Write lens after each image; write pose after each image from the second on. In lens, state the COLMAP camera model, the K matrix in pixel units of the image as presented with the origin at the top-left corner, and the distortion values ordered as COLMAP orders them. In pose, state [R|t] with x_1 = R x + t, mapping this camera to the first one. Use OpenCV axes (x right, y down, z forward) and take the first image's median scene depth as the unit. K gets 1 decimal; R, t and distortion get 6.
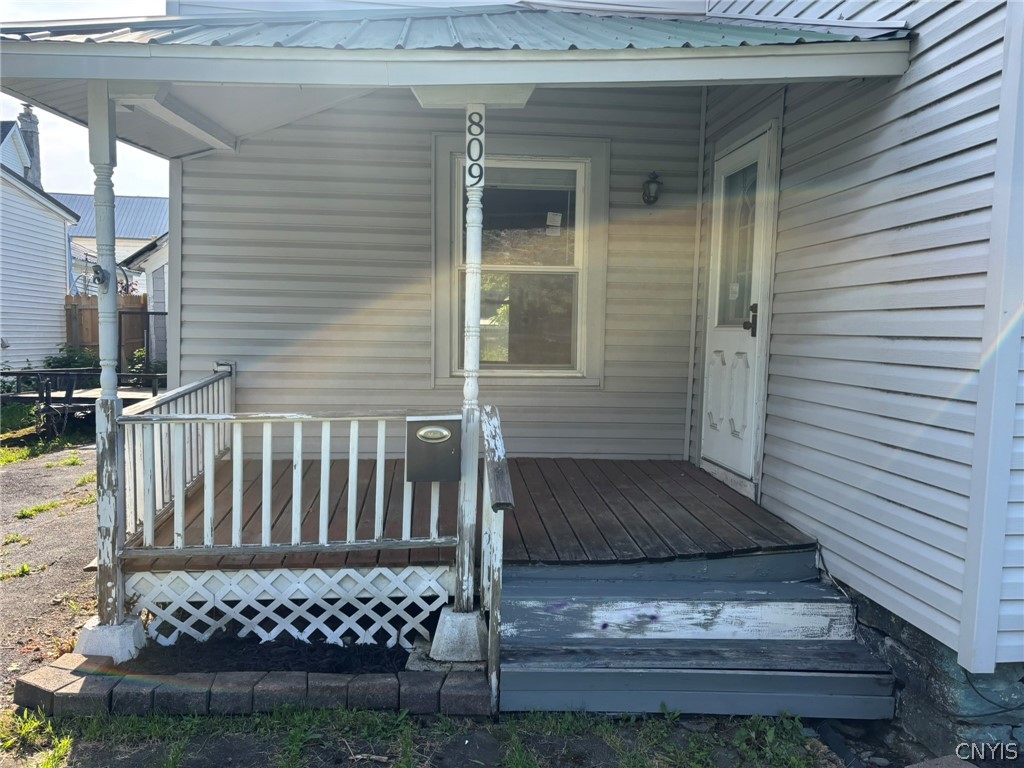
lens RADIAL K [[757.1, 0, 507.3], [0, 757.1, 378.6], [0, 0, 1]] dist [0.024303, -0.006989]
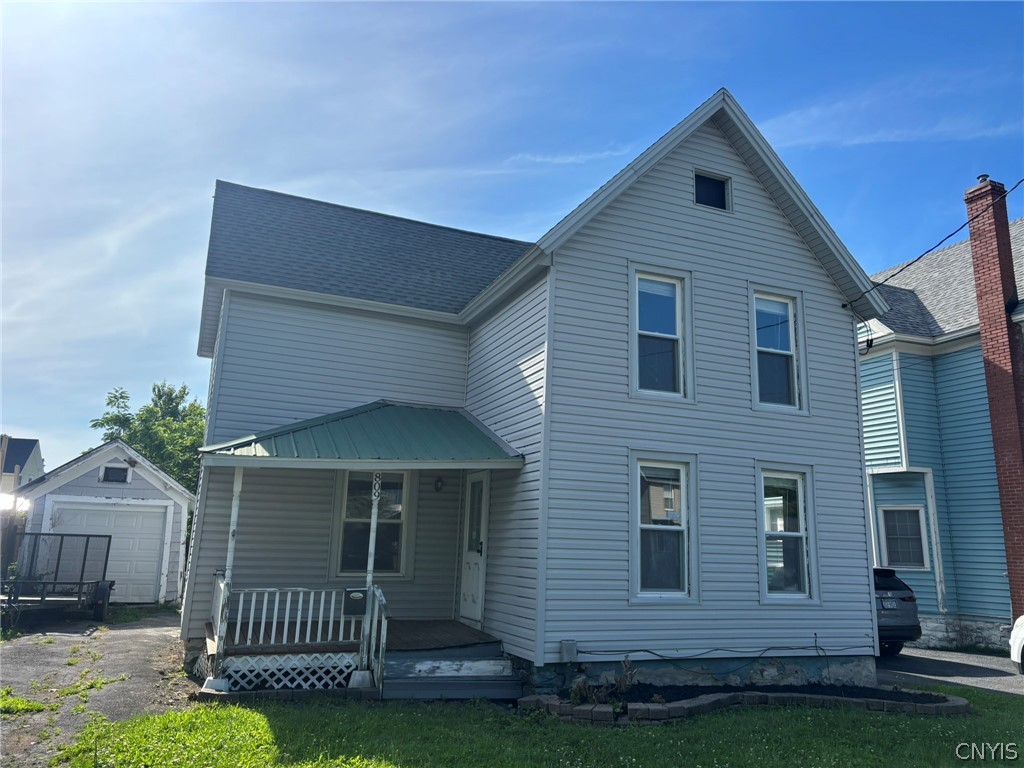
lens RADIAL K [[757.1, 0, 517.8], [0, 757.1, 375.2], [0, 0, 1]] dist [0.024303, -0.006989]
pose [[0.954093, 0.072379, 0.290633, -0.363137], [0.011392, 0.960890, -0.276696, 0.071340], [-0.299294, 0.267304, 0.915954, -1.675311]]
